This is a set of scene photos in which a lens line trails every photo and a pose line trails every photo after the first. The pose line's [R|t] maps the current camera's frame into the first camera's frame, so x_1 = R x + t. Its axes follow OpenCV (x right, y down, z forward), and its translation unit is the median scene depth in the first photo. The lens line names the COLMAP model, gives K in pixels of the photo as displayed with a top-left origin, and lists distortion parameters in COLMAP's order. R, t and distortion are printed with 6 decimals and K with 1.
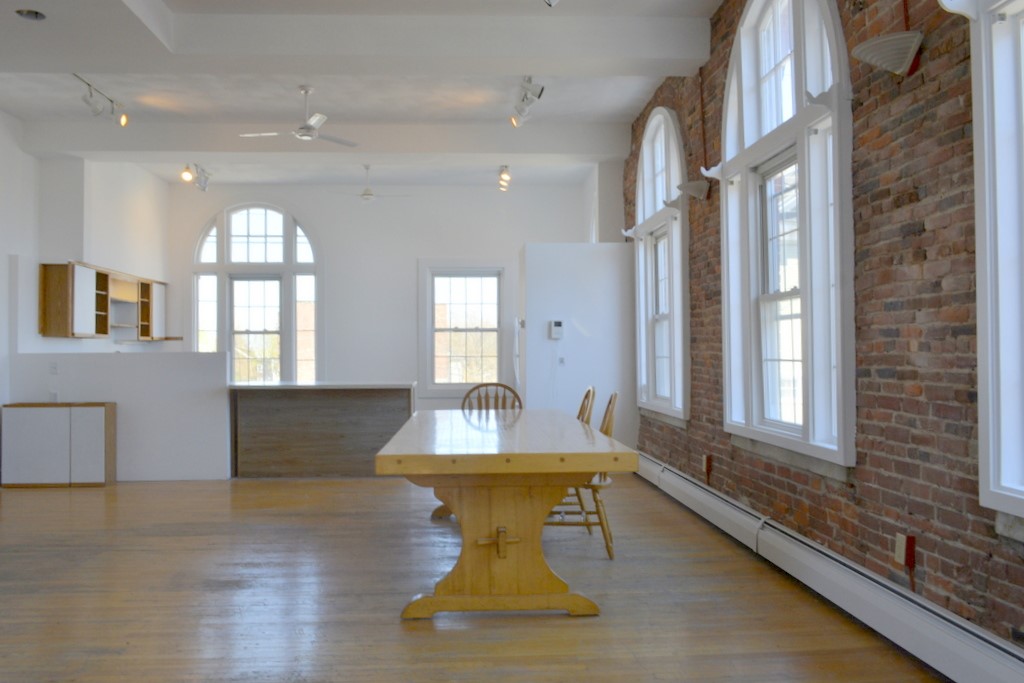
lens RADIAL K [[847.5, 0, 504.0], [0, 847.5, 337.1], [0, 0, 1]] dist [-0.020539, 0.003403]
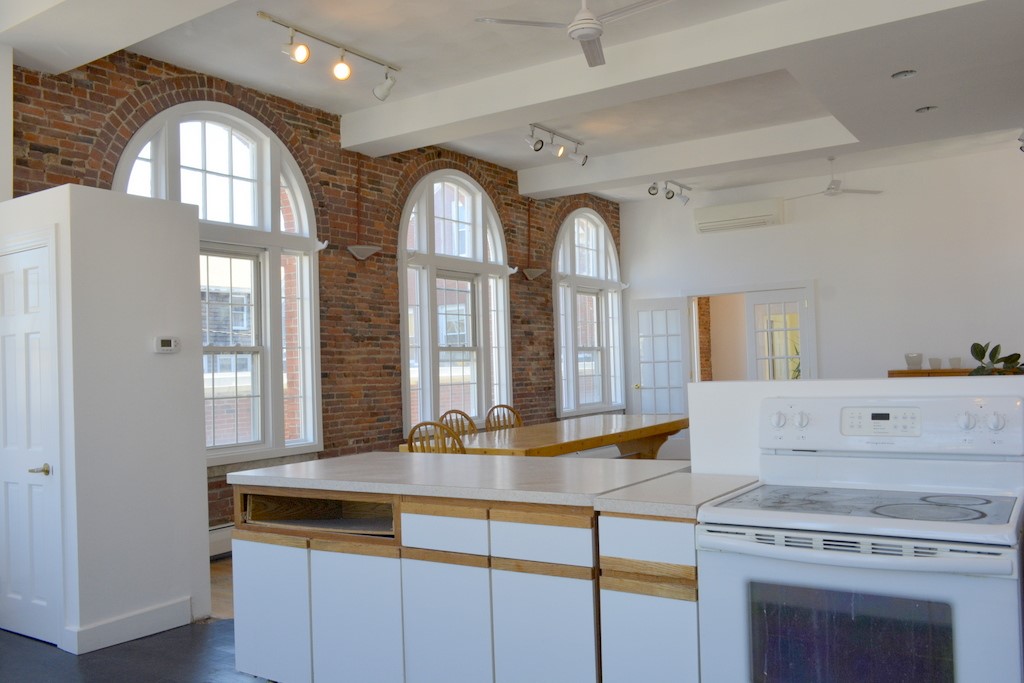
lens RADIAL K [[847.5, 0, 508.6], [0, 847.5, 344.4], [0, 0, 1]] dist [-0.020539, 0.003403]
pose [[-0.800147, 0.055707, 0.597212, -1.194383], [0.032163, 0.998230, -0.050021, 0.052275], [-0.598941, -0.020816, -0.800522, 3.374303]]
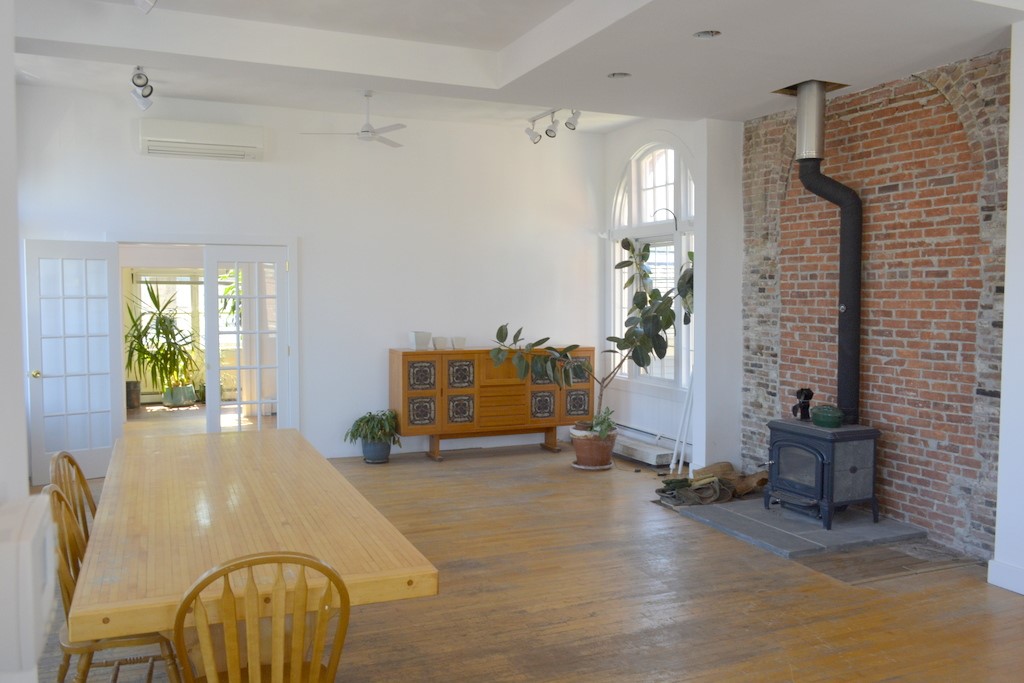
lens RADIAL K [[847.5, 0, 510.7], [0, 847.5, 339.7], [0, 0, 1]] dist [-0.020539, 0.003403]
pose [[-0.940310, 0.028530, -0.339122, 0.006182], [0.015602, 0.999046, 0.040788, -0.090730], [0.339962, 0.033062, -0.939858, 2.823306]]
